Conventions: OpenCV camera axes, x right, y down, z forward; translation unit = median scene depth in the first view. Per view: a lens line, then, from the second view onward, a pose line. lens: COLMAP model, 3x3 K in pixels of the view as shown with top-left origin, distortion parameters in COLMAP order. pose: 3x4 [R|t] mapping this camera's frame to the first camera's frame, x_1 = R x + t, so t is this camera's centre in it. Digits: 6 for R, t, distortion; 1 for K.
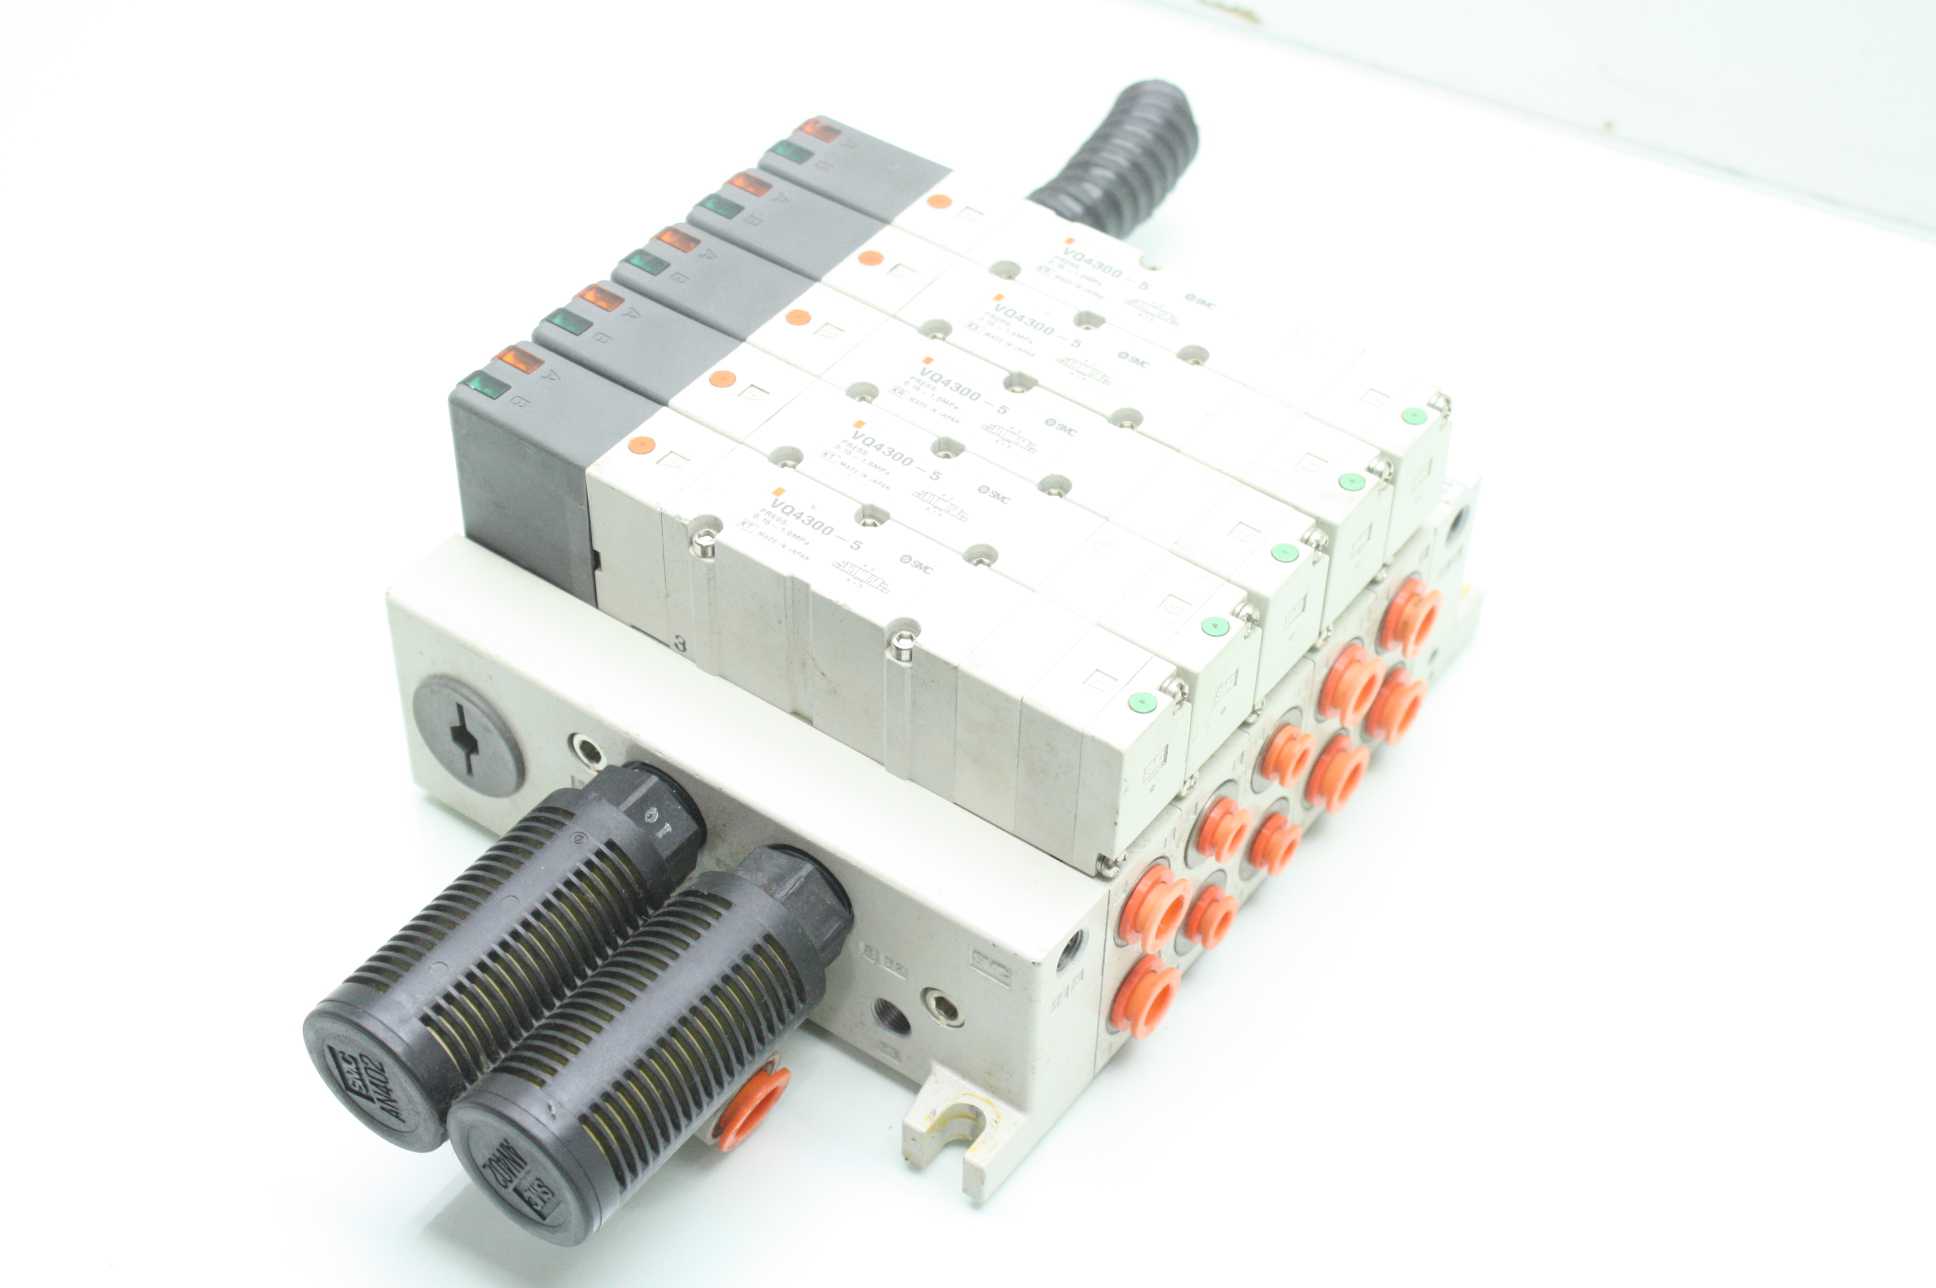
lens RADIAL K [[3128.0, 0, 968.0], [0, 3128.0, 644.0], [0, 0, 1]] dist [0.110359, 0.022506]
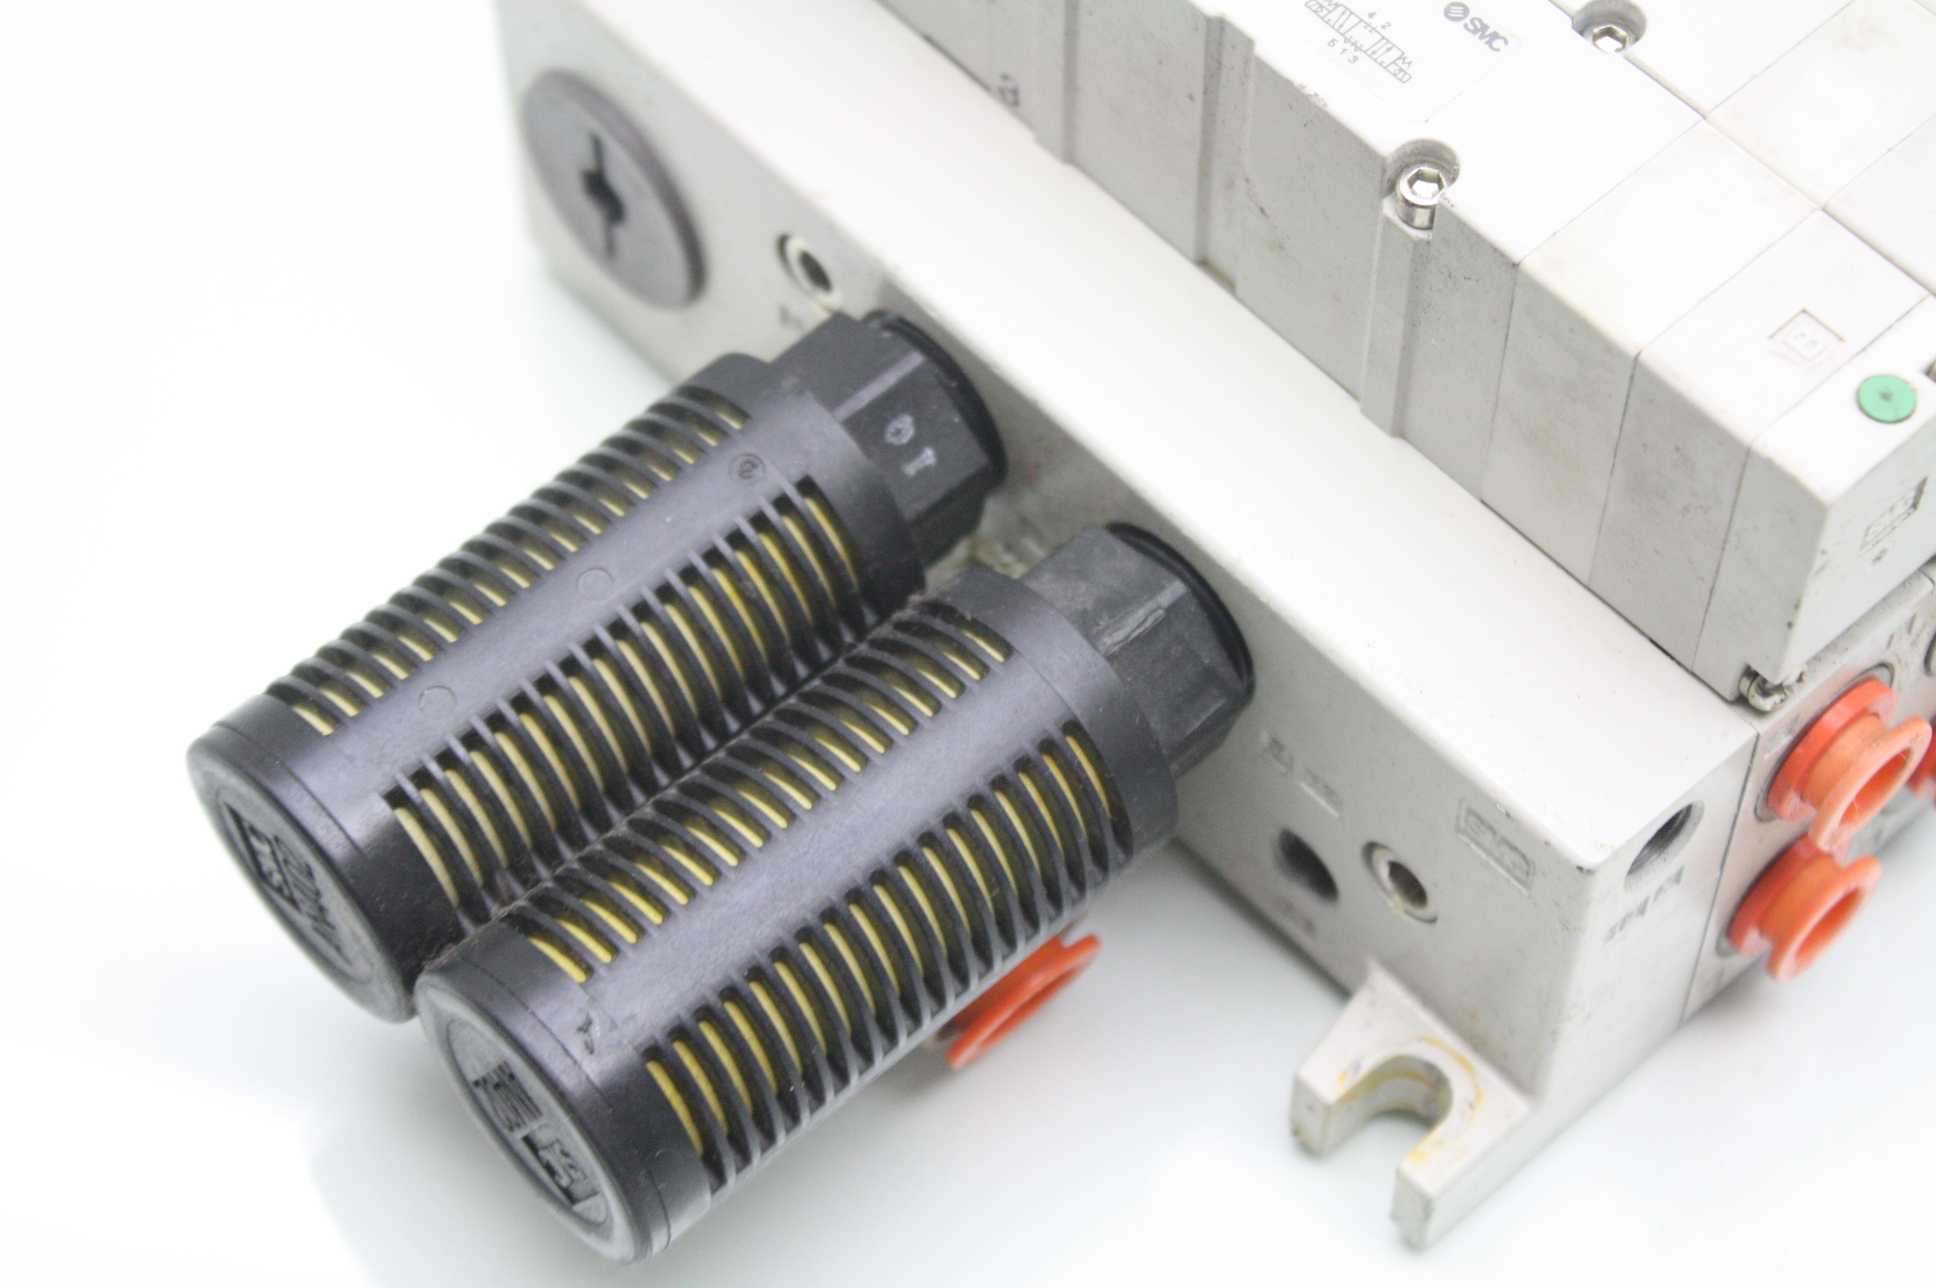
lens RADIAL K [[4449.4, 0, 968.0], [0, 4449.4, 644.0], [0, 0, 1]] dist [0.102594, 0.050646]
pose [[0.978509, 0.156363, -0.134429, 0.014984], [-0.125650, 0.969038, 0.212548, -0.070458], [0.163501, -0.191089, 0.967860, 0.286746]]
